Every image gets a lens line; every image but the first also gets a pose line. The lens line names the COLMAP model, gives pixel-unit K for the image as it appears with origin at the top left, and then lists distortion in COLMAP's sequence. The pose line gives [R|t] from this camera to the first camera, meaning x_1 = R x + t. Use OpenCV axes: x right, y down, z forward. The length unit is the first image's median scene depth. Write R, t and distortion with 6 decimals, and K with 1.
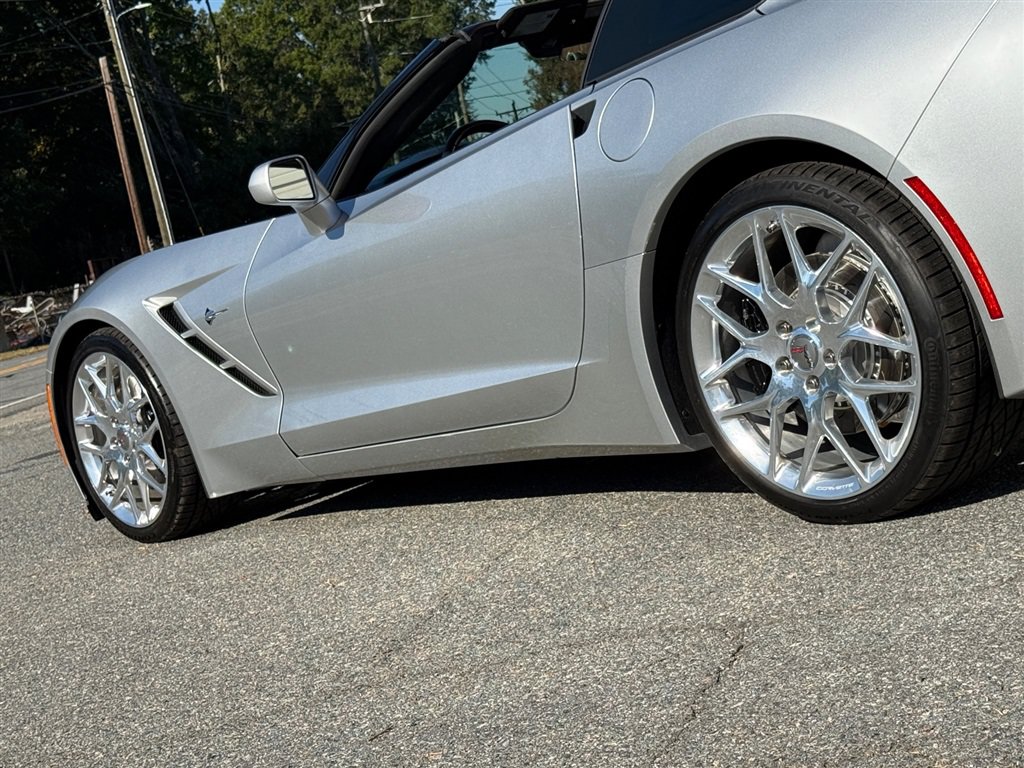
lens RADIAL K [[1954.8, 0, 517.8], [0, 1954.8, 386.0], [0, 0, 1]] dist [0.120252, 0.134301]
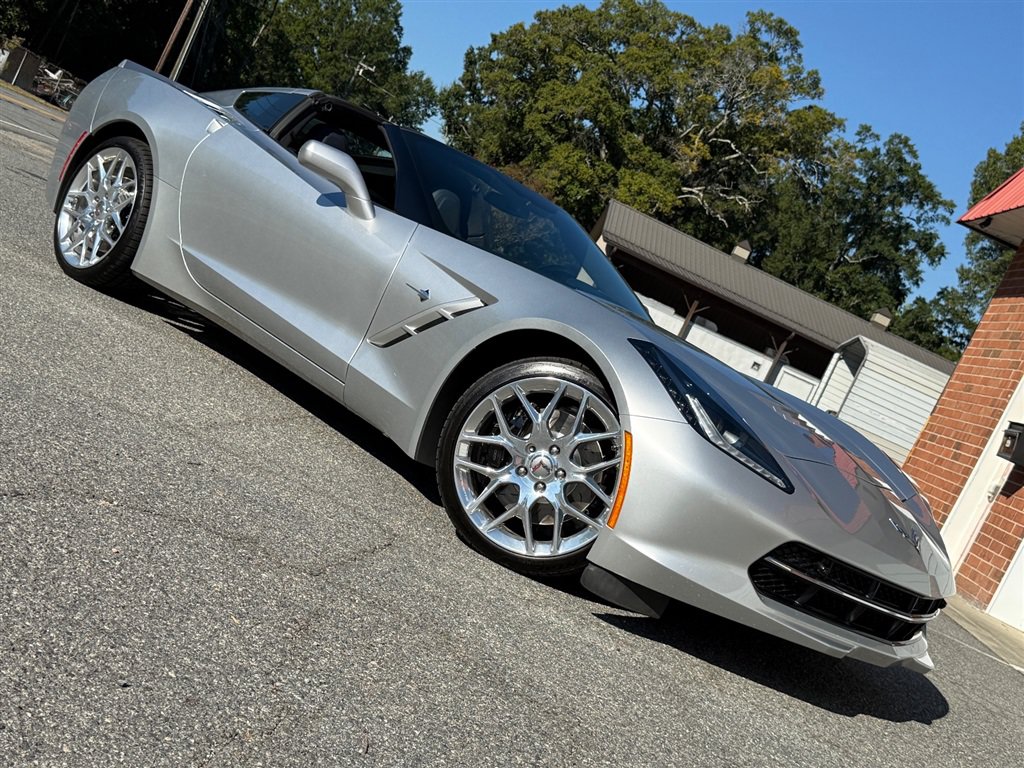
lens RADIAL K [[1261.9, 0, 501.3], [0, 1261.9, 385.6], [0, 0, 1]] dist [0.199484, -0.472480]
pose [[0.779735, 0.605232, 0.160335, -0.055152], [-0.604130, 0.794531, -0.061214, 0.018723], [-0.164440, -0.049132, 0.985163, -0.102401]]
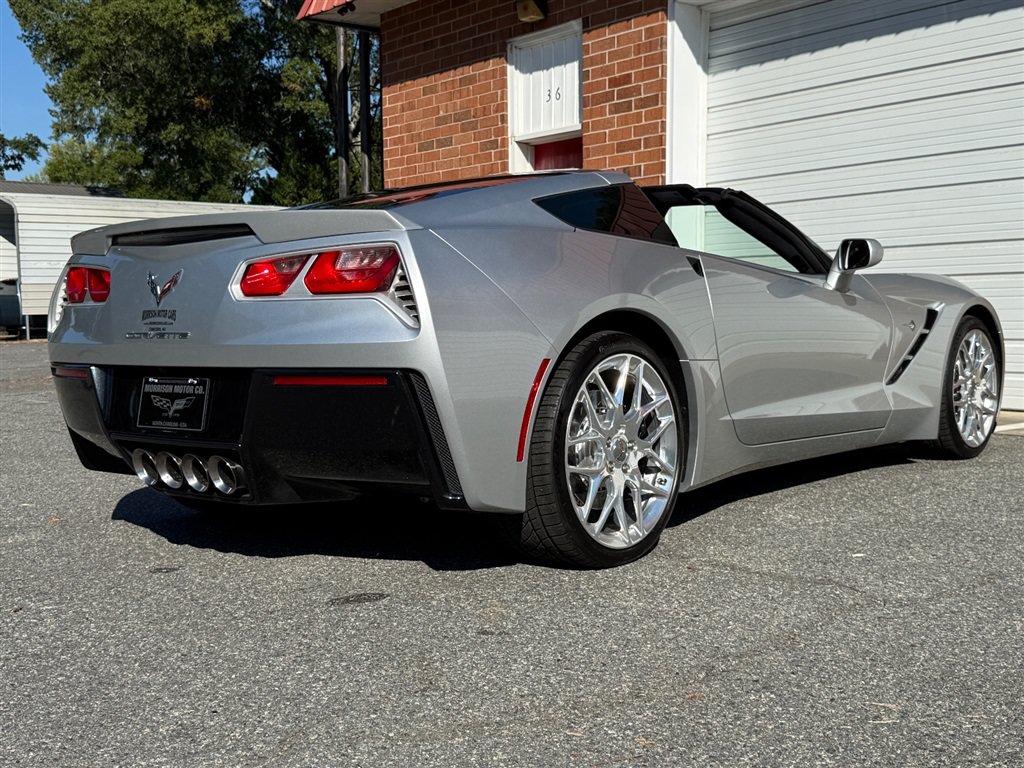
lens RADIAL K [[1224.5, 0, 511.3], [0, 1224.5, 385.5], [0, 0, 1]] dist [0.200513, -0.490603]
pose [[0.647403, 0.167781, 0.743450, -0.533411], [-0.060496, 0.983703, -0.169320, 0.034230], [-0.759743, 0.064642, 0.647003, 0.921236]]
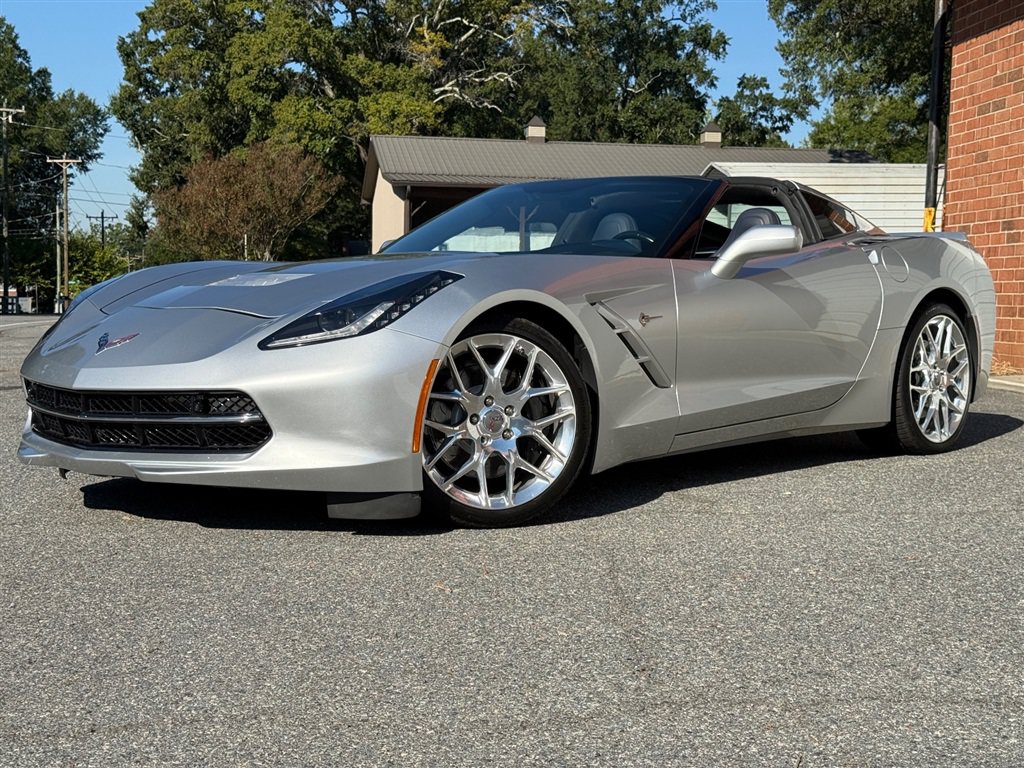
lens RADIAL K [[1475.5, 0, 506.5], [0, 1475.5, 384.6], [0, 0, 1]] dist [0.188898, -0.430600]
pose [[0.935512, 0.214168, 0.280980, -0.318503], [-0.195804, 0.976296, -0.092229, 0.060197], [-0.294073, 0.031264, 0.955272, 0.208531]]
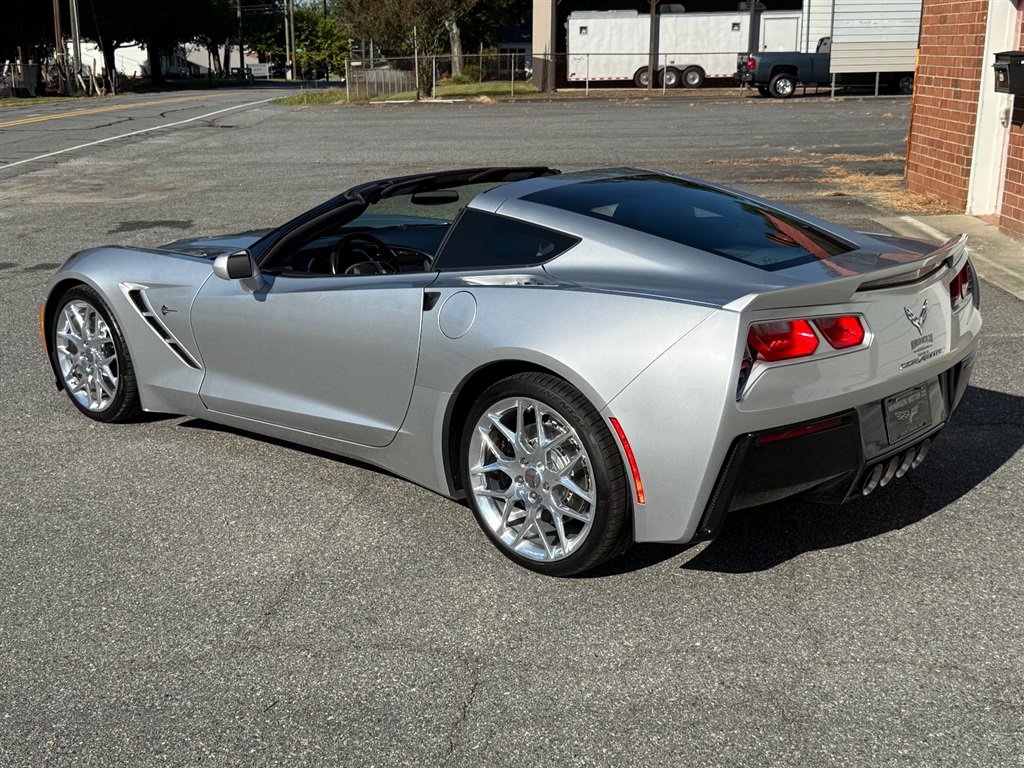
lens RADIAL K [[1224.5, 0, 511.3], [0, 1224.5, 385.5], [0, 0, 1]] dist [0.200513, -0.490603]
pose [[0.964297, 0.174245, 0.199426, -0.091644], [-0.202634, 0.970315, 0.132012, -0.202963], [-0.170503, -0.167710, 0.970980, -0.054578]]
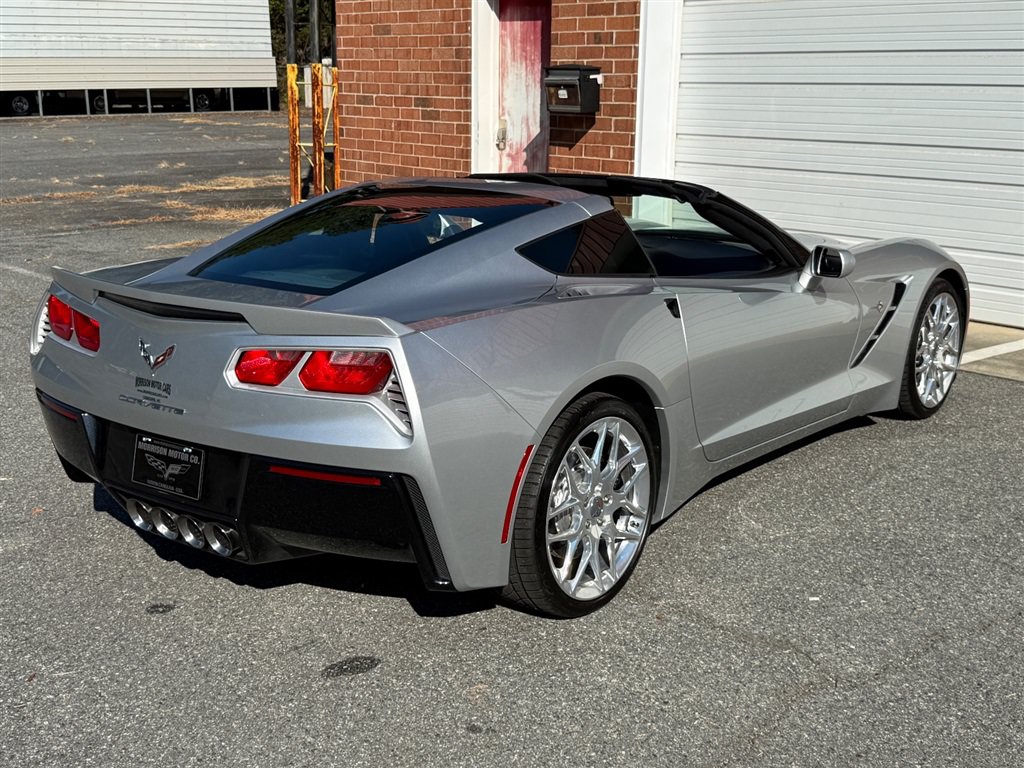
lens RADIAL K [[1285.6, 0, 506.7], [0, 1285.6, 371.8], [0, 0, 1]] dist [0.207529, -0.502441]
pose [[0.618184, 0.047632, 0.784589, -0.623837], [-0.070361, 0.997508, -0.005120, -0.150694], [-0.782878, -0.052040, 0.619996, 0.891703]]
